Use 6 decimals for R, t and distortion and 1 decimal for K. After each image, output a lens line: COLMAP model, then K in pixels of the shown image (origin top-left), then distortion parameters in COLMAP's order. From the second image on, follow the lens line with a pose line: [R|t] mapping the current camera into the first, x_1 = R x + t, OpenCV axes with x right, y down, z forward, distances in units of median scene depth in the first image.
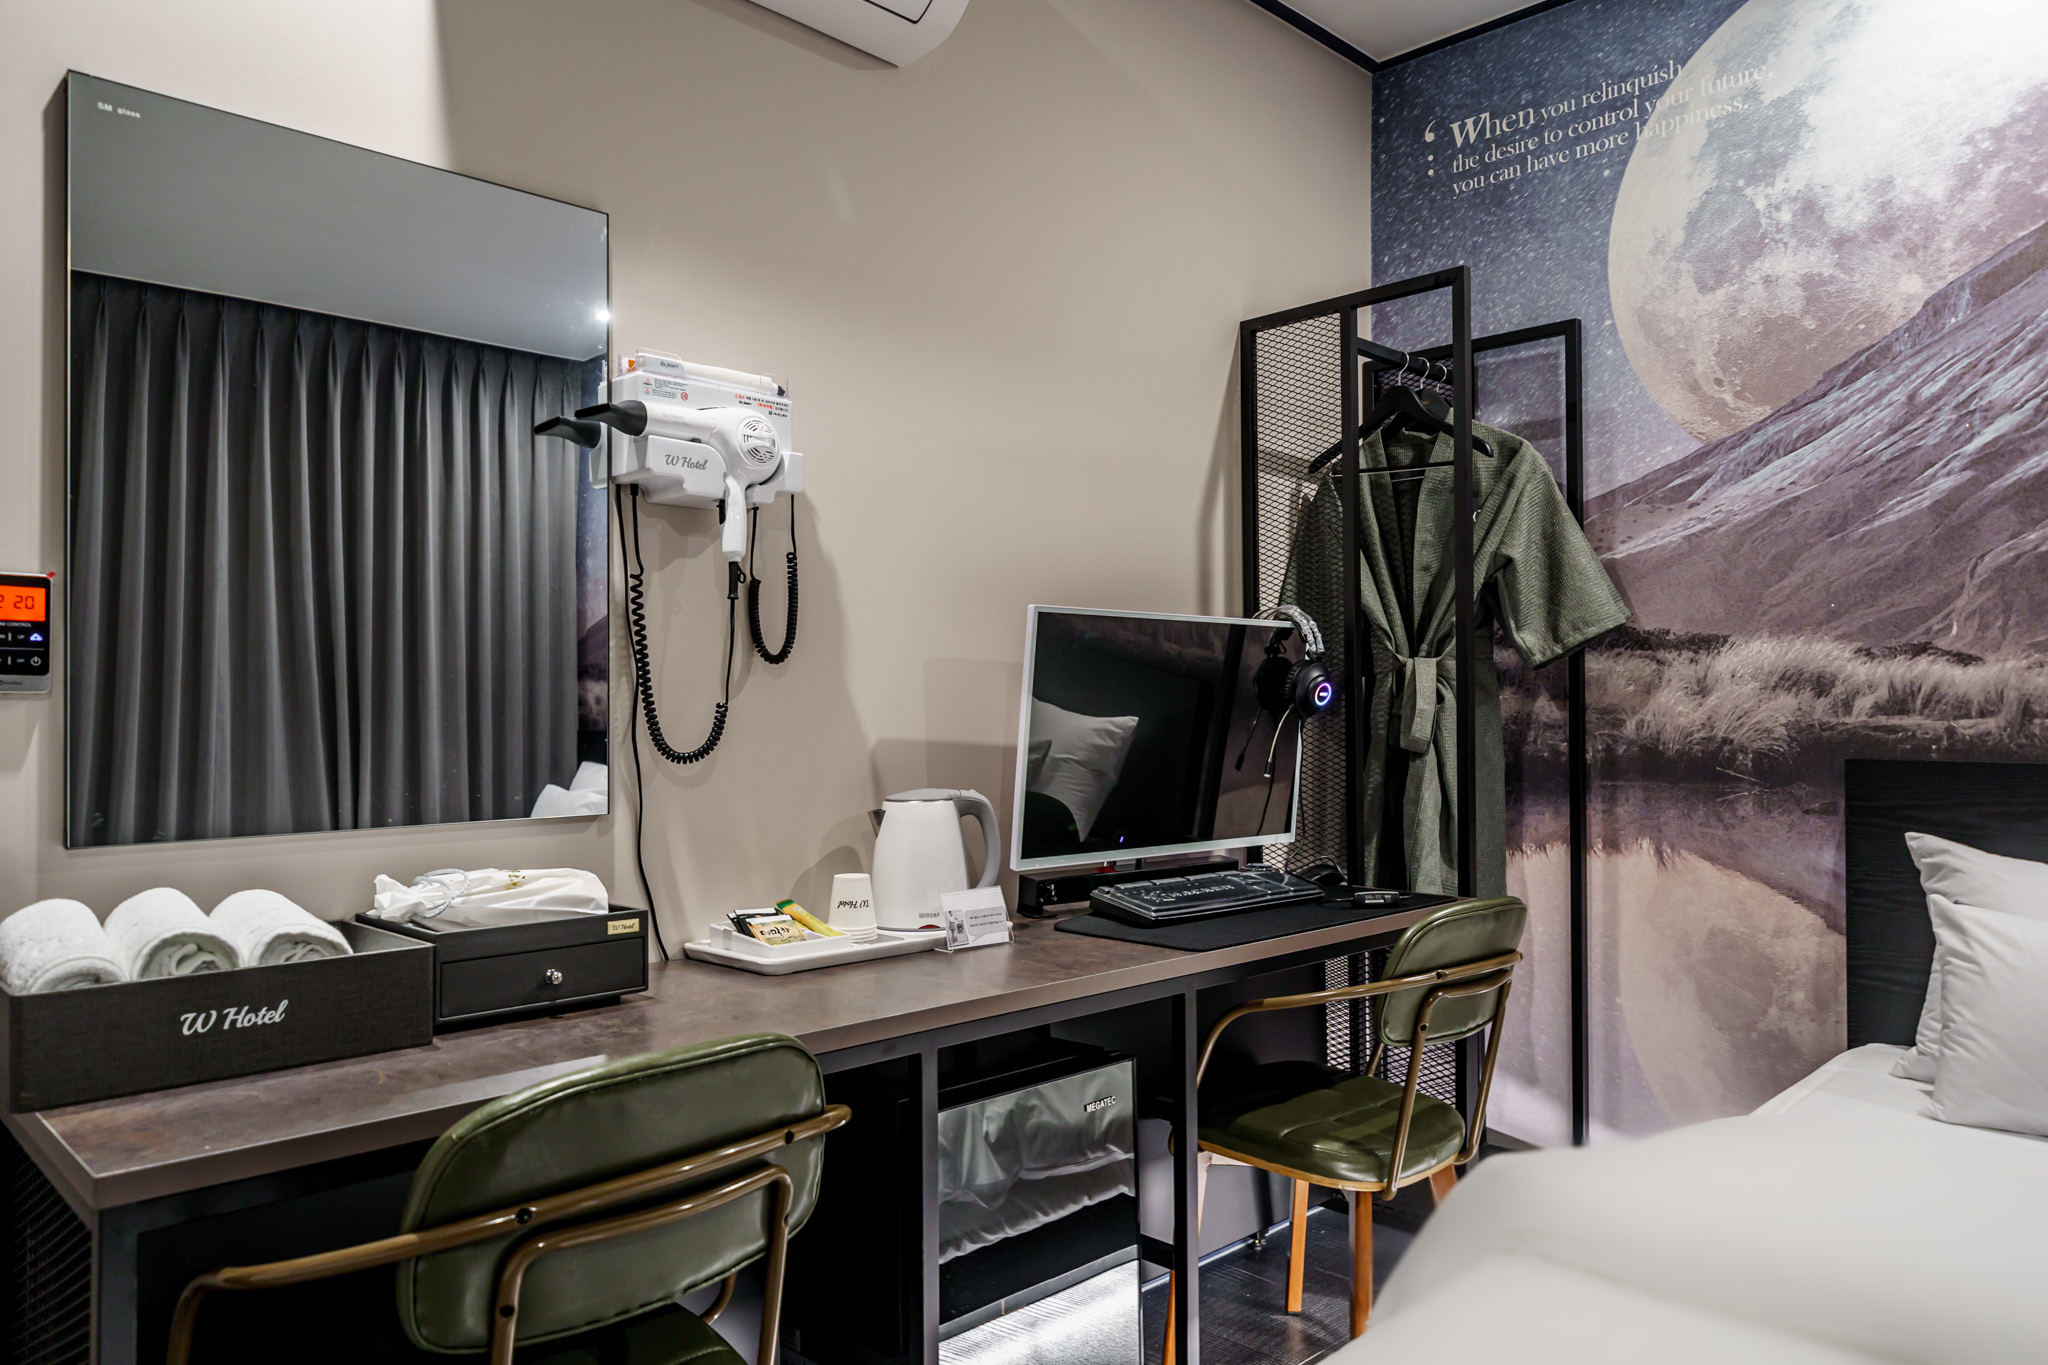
lens RADIAL K [[1384.1, 0, 1037.1], [0, 1384.1, 697.1], [0, 0, 1]] dist [-0.001957, 0.001634]
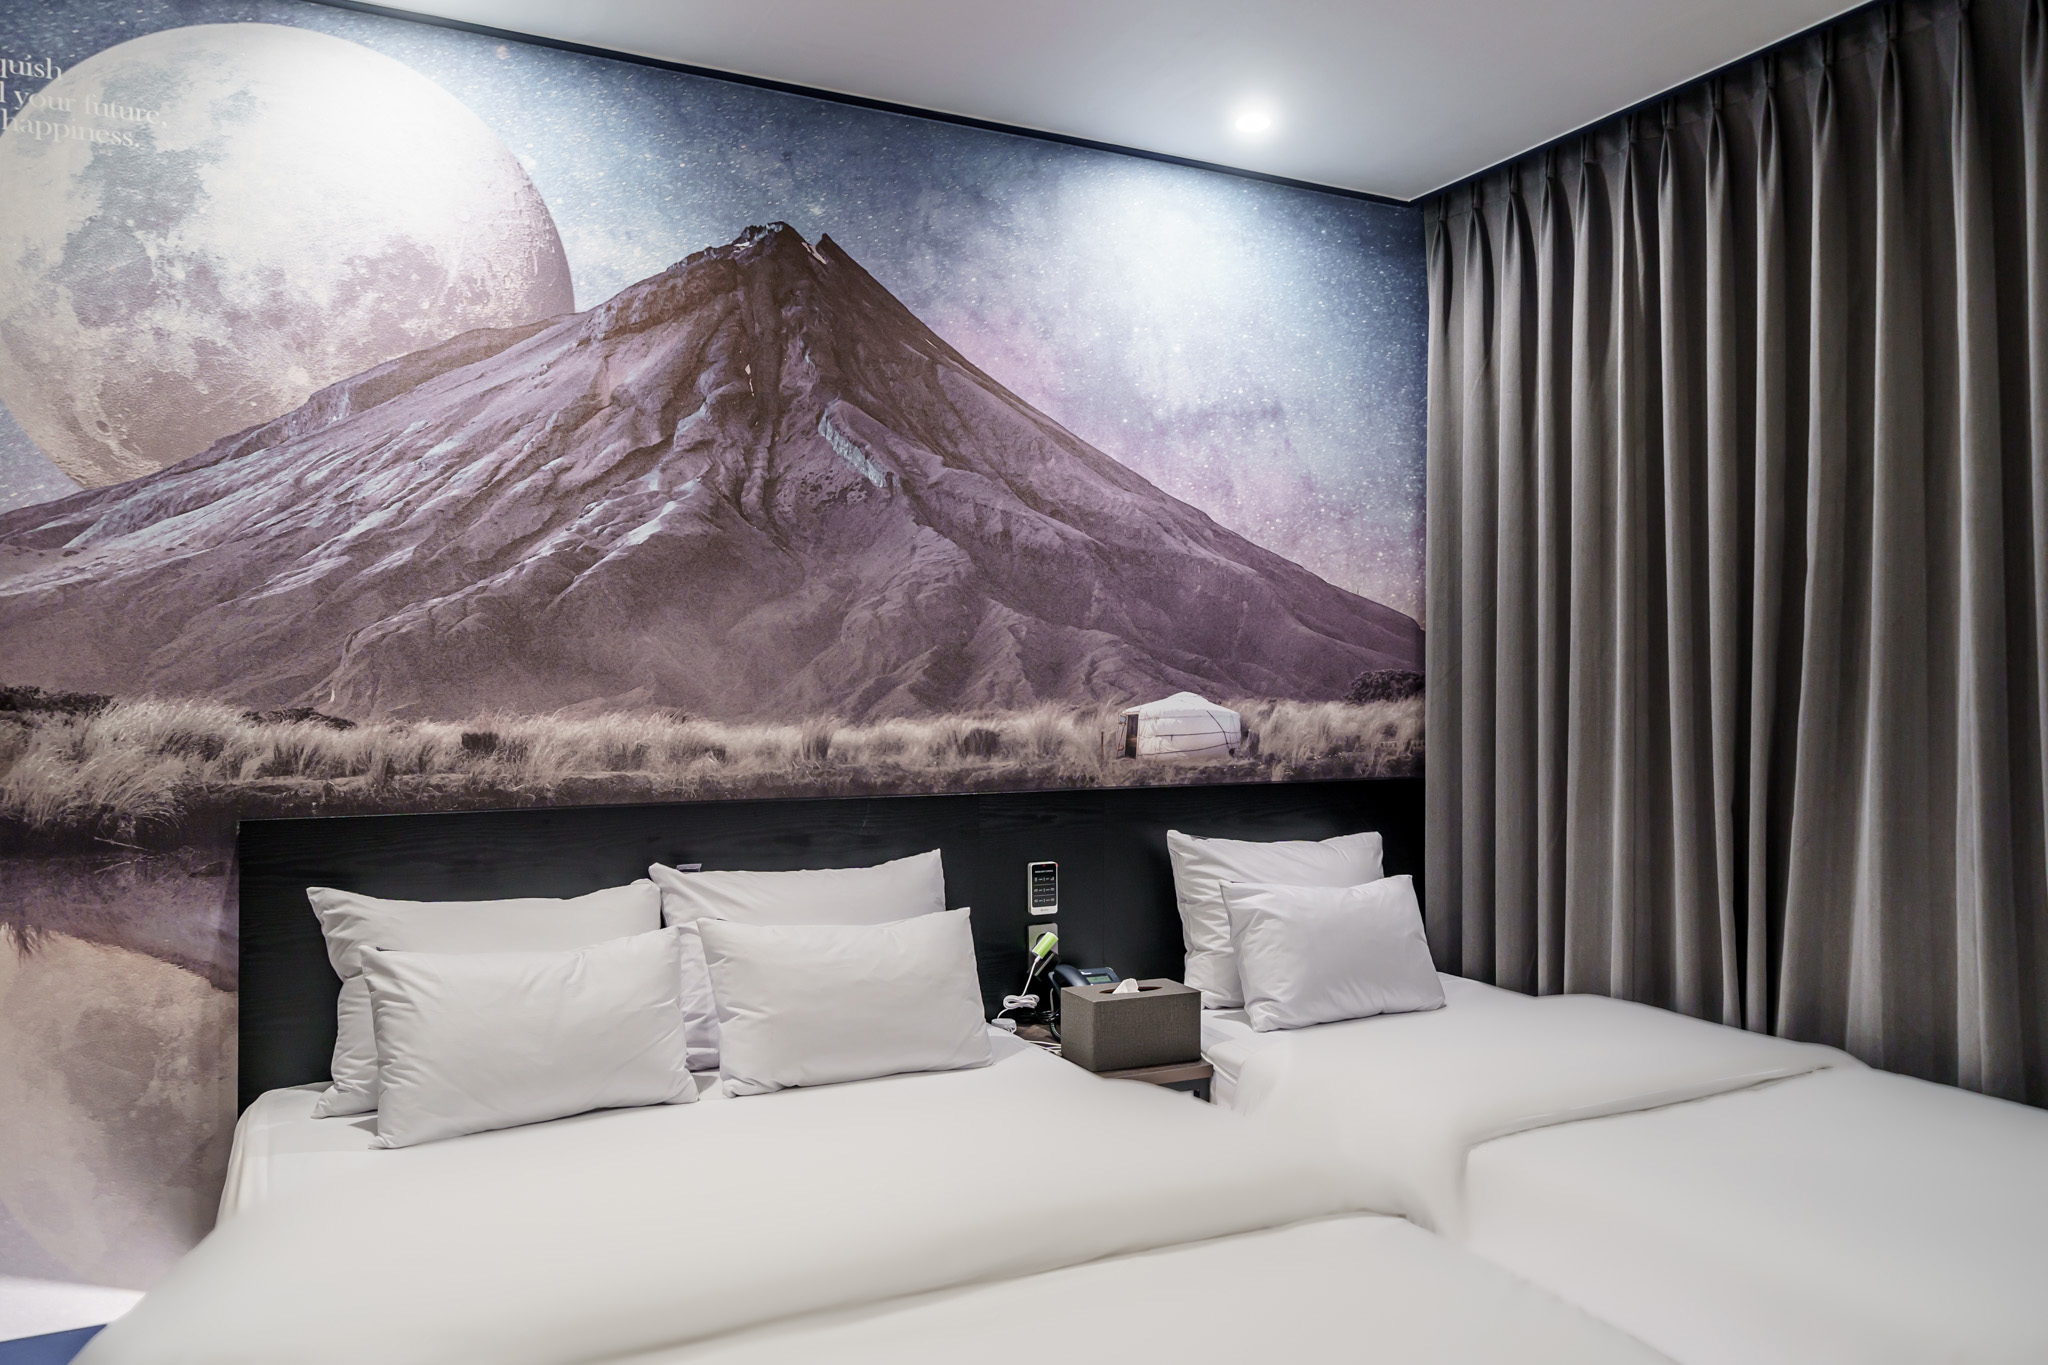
lens RADIAL K [[1361.2, 0, 1023.1], [0, 1361.2, 686.0], [0, 0, 1]] dist [-0.001362, -0.000414]
pose [[0.337408, 0.010843, 0.941296, -0.168358], [-0.007394, 0.999933, -0.008868, -0.049543], [-0.941329, -0.003968, 0.337466, 0.104742]]
